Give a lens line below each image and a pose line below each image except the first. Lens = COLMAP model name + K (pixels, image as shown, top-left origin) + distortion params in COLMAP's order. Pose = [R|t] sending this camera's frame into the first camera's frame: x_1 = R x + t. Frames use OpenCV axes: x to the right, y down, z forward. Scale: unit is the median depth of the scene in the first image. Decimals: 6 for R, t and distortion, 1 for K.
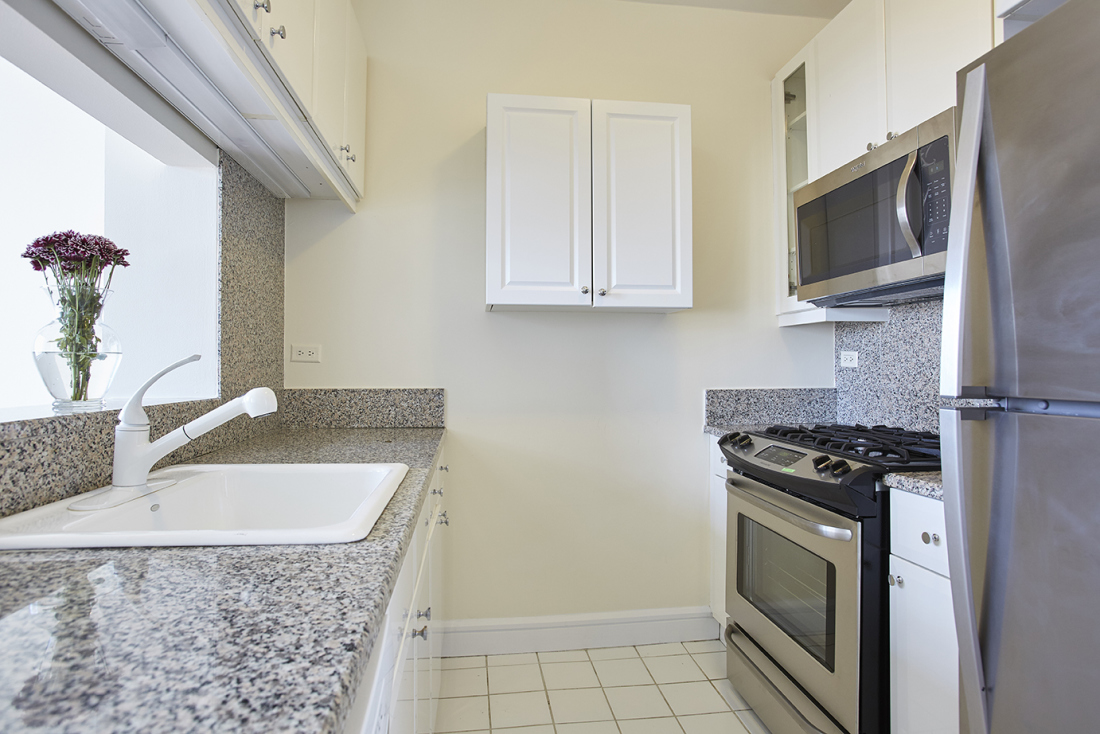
lens RADIAL K [[576.4, 0, 550.0], [0, 576.4, 365.7], [0, 0, 1]] dist [0.003752, 0.000192]
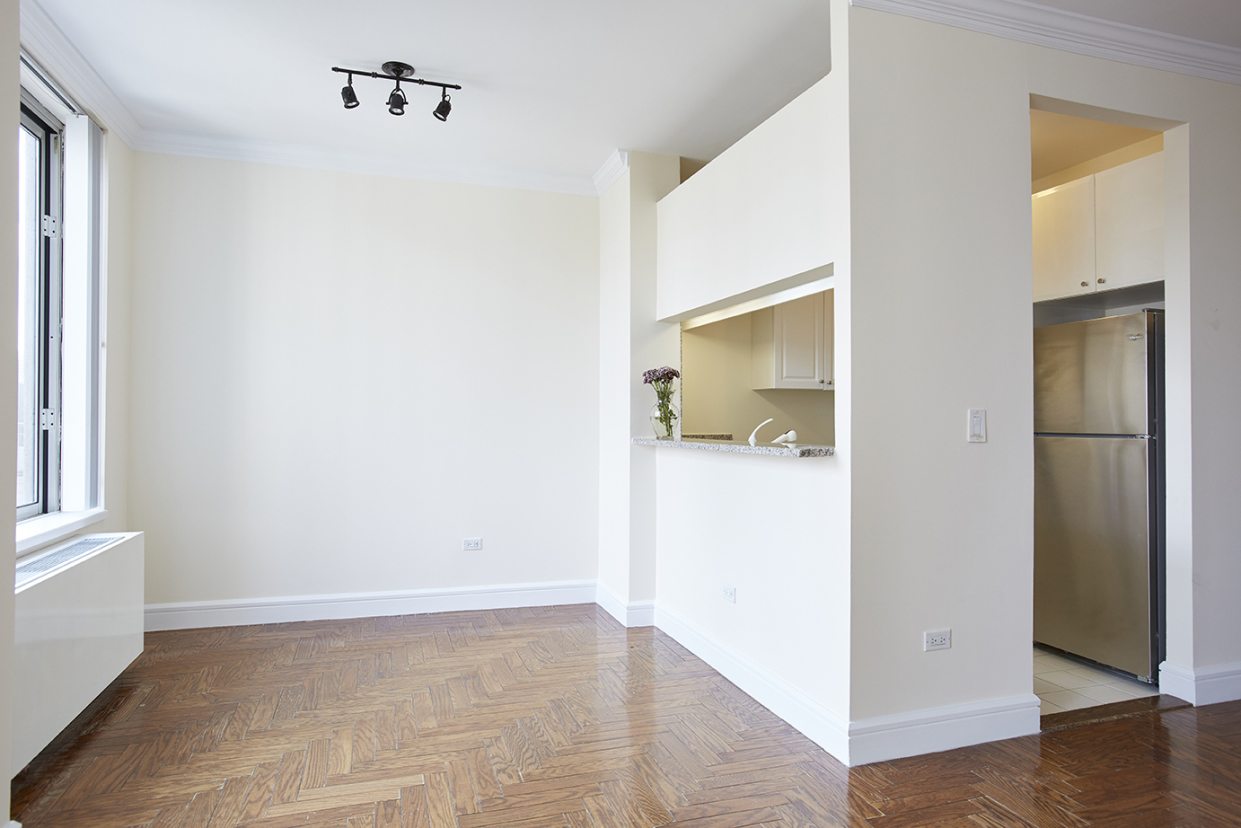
lens RADIAL K [[751.0, 0, 619.6], [0, 751.0, 413.7], [0, 0, 1]] dist [-0.008437, 0.000533]
pose [[0.985595, 0.000542, 0.169124, -1.495026], [-0.000328, 0.999999, -0.001297, -0.031911], [-0.169125, 0.001223, 0.985594, -1.942774]]
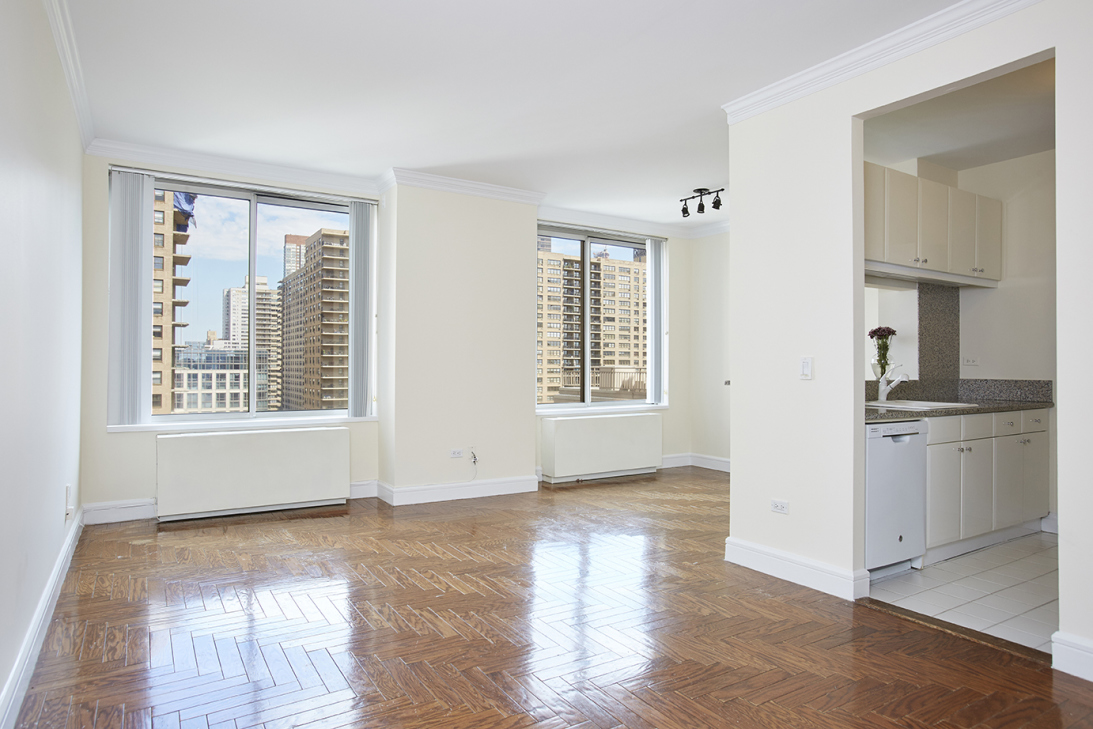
lens RADIAL K [[661.5, 0, 546.8], [0, 661.5, 355.9], [0, 0, 1]] dist [-0.008437, 0.000533]
pose [[0.405724, -0.008384, -0.913957, 1.705796], [-0.002792, 0.999942, -0.010413, -0.020769], [0.913991, 0.006776, 0.405677, -2.099868]]
